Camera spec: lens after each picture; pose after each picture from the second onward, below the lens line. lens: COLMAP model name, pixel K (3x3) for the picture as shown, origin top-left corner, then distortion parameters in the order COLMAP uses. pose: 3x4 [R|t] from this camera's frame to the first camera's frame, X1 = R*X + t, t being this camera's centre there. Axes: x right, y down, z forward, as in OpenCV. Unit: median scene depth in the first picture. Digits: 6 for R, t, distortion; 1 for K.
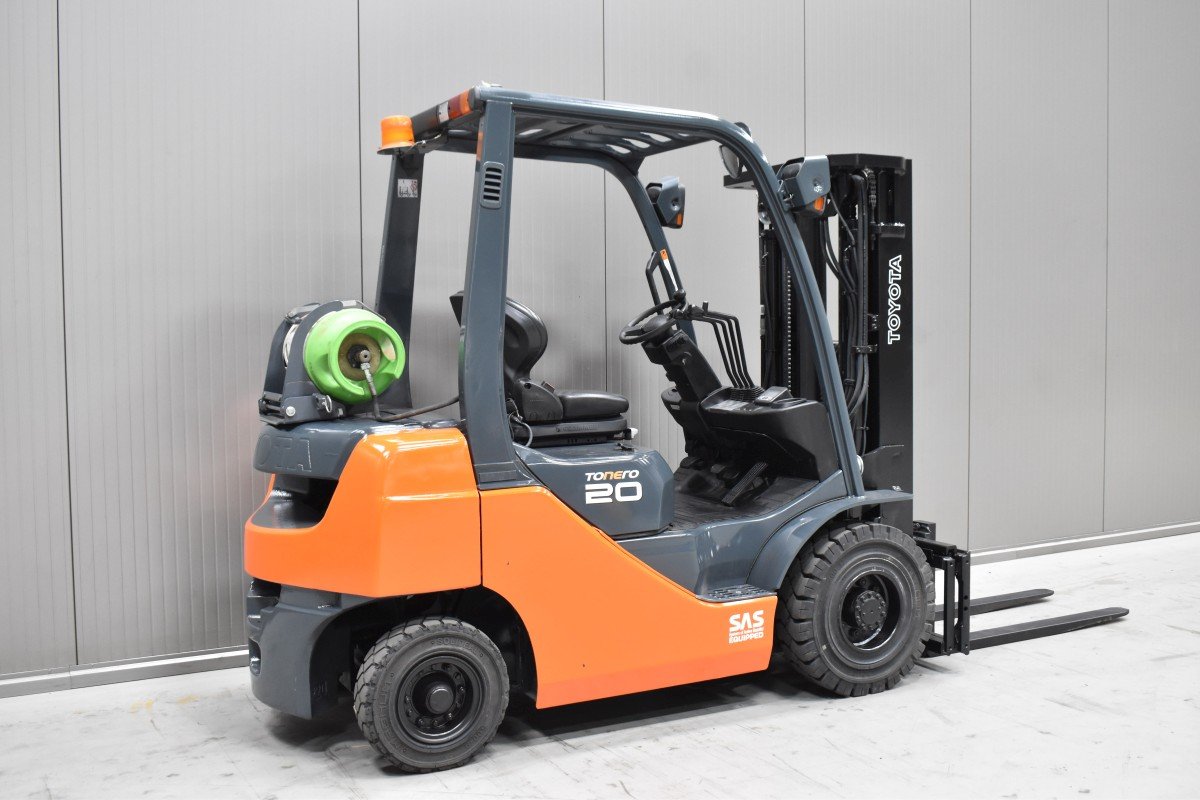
lens RADIAL K [[1234.6, 0, 600.0], [0, 1234.6, 400.0], [0, 0, 1]] dist [-0.072610, -0.004045]
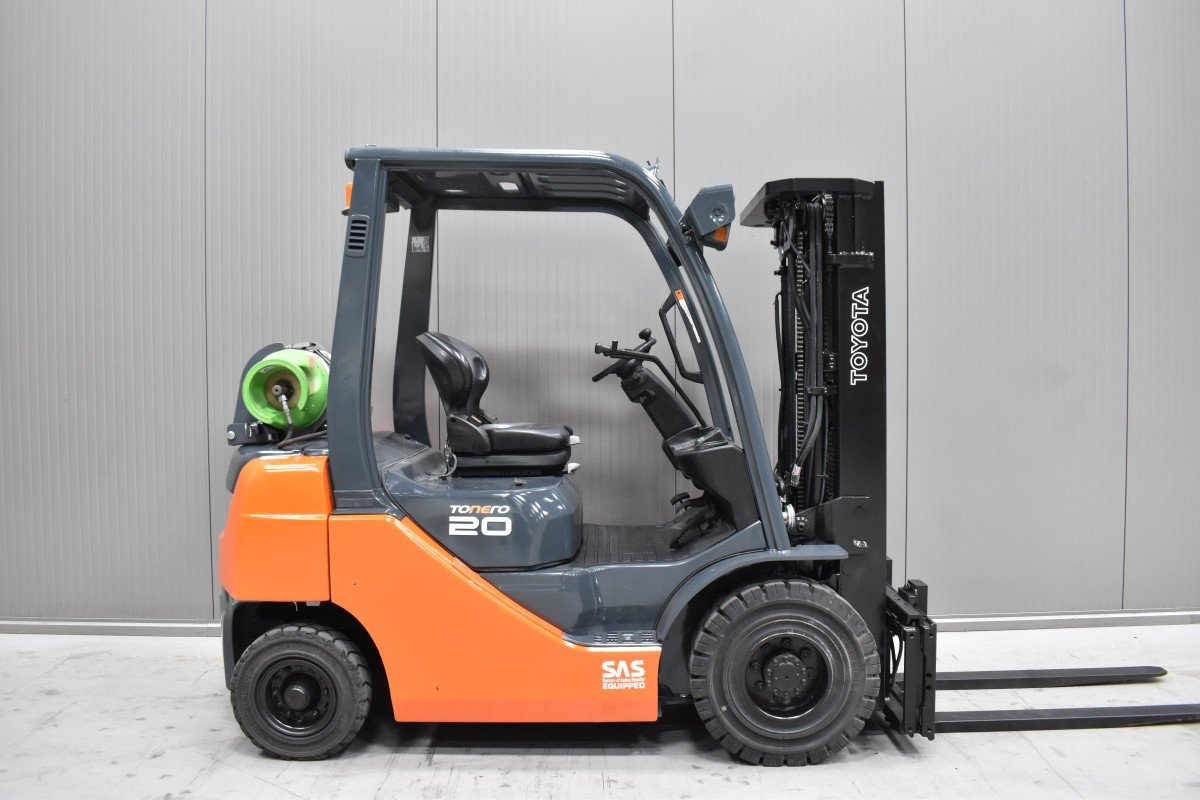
lens RADIAL K [[948.3, 0, 600.0], [0, 948.3, 400.0], [0, 0, 1]] dist [-0.096027, 0.006483]
pose [[0.879911, 0.021120, -0.474670, 0.450148], [-0.030372, 0.999469, -0.011830, -0.022867], [0.474168, 0.024826, 0.880085, 0.333730]]
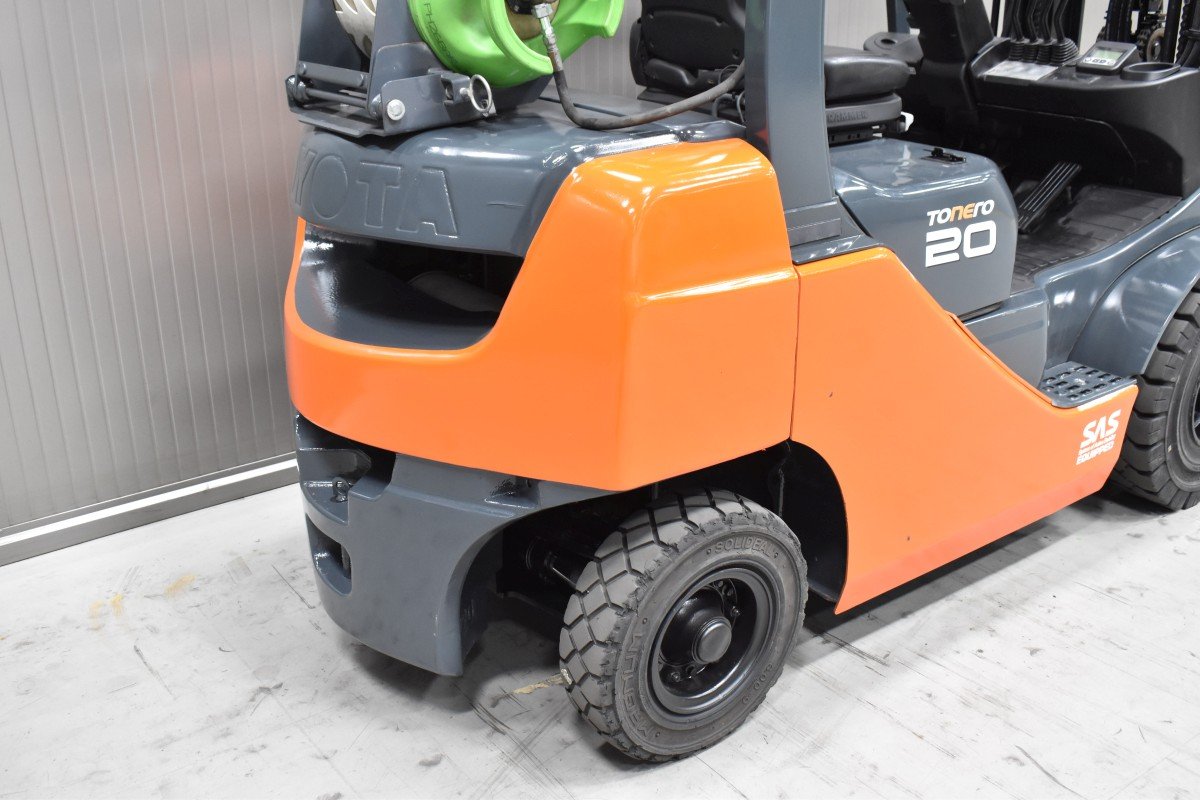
lens RADIAL K [[1182.1, 0, 600.0], [0, 1182.1, 400.0], [0, 0, 1]] dist [-0.072672, -0.008574]
pose [[0.988771, -0.051246, 0.140377, -0.220526], [0.005948, 0.952115, 0.305684, -0.020343], [-0.149320, -0.301416, 0.941728, 0.475299]]
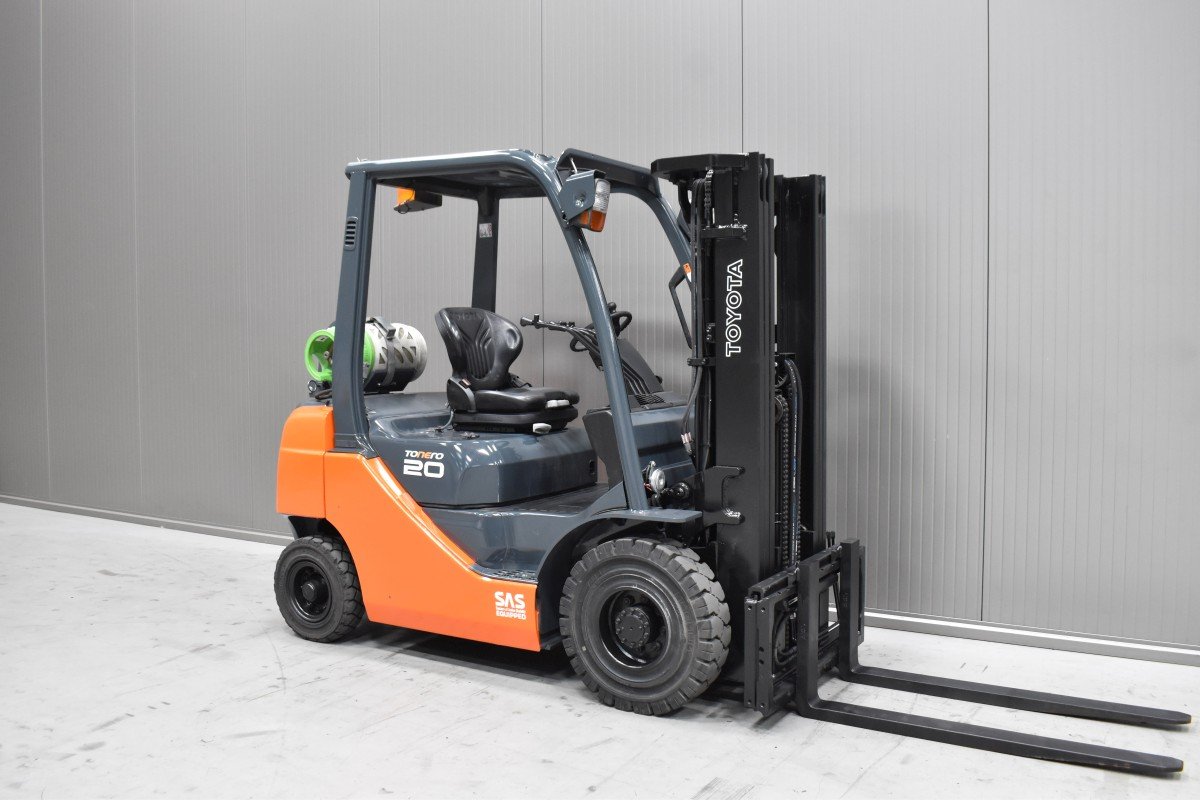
lens RADIAL K [[1068.4, 0, 600.0], [0, 1068.4, 400.0], [0, 0, 1]] dist [-0.088385, -0.003325]
pose [[0.512235, 0.057979, -0.856886, 0.978723], [-0.054091, 0.997916, 0.035187, -0.040370], [0.857141, 0.028326, 0.514303, 0.567697]]
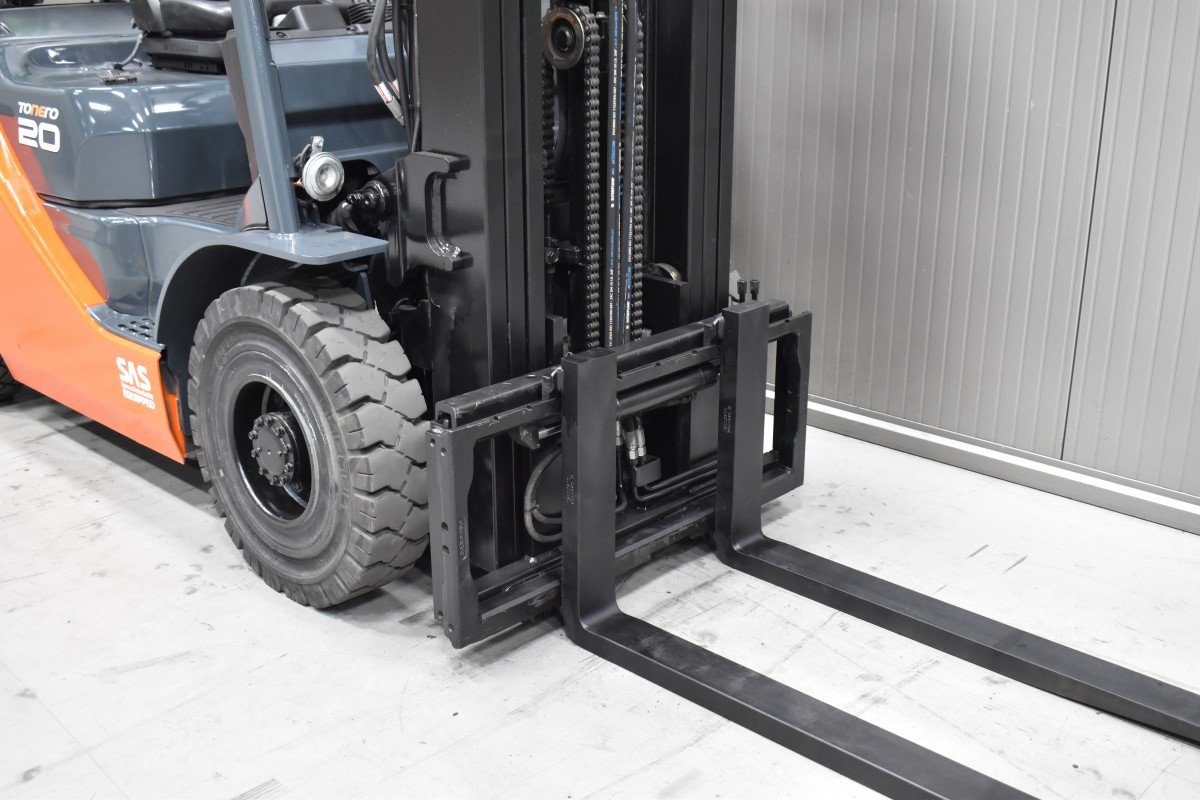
lens RADIAL K [[1318.1, 0, 600.0], [0, 1318.1, 400.0], [0, 0, 1]] dist [-0.070618, 0.014688]
pose [[0.326144, 0.322132, -0.888741, 0.806382], [-0.065113, 0.945571, 0.318835, -0.040163], [0.943075, -0.046118, 0.329367, 1.004040]]
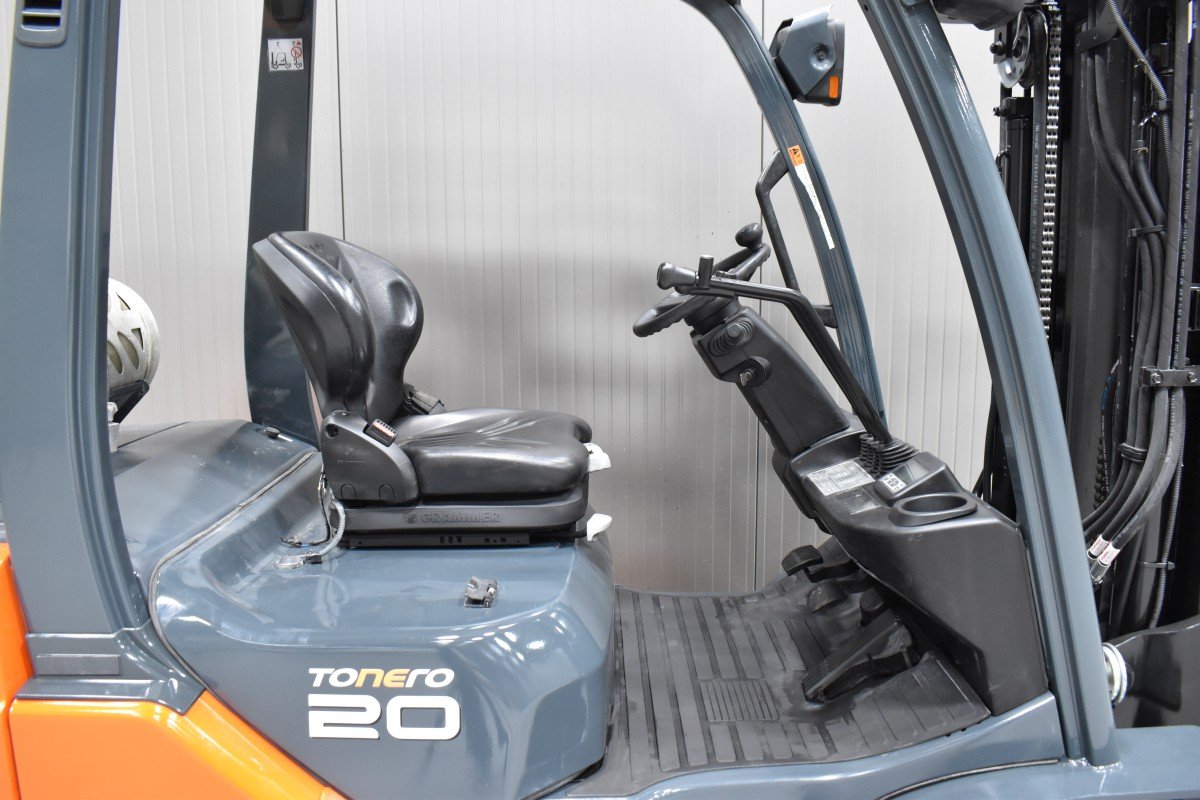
lens RADIAL K [[965.5, 0, 600.0], [0, 965.5, 400.0], [0, 0, 1]] dist [-0.092945, 0.004038]
pose [[0.886847, 0.074094, -0.456084, 0.208287], [-0.028377, 0.993930, 0.106292, -0.066953], [0.461191, -0.081322, 0.883566, 0.719400]]
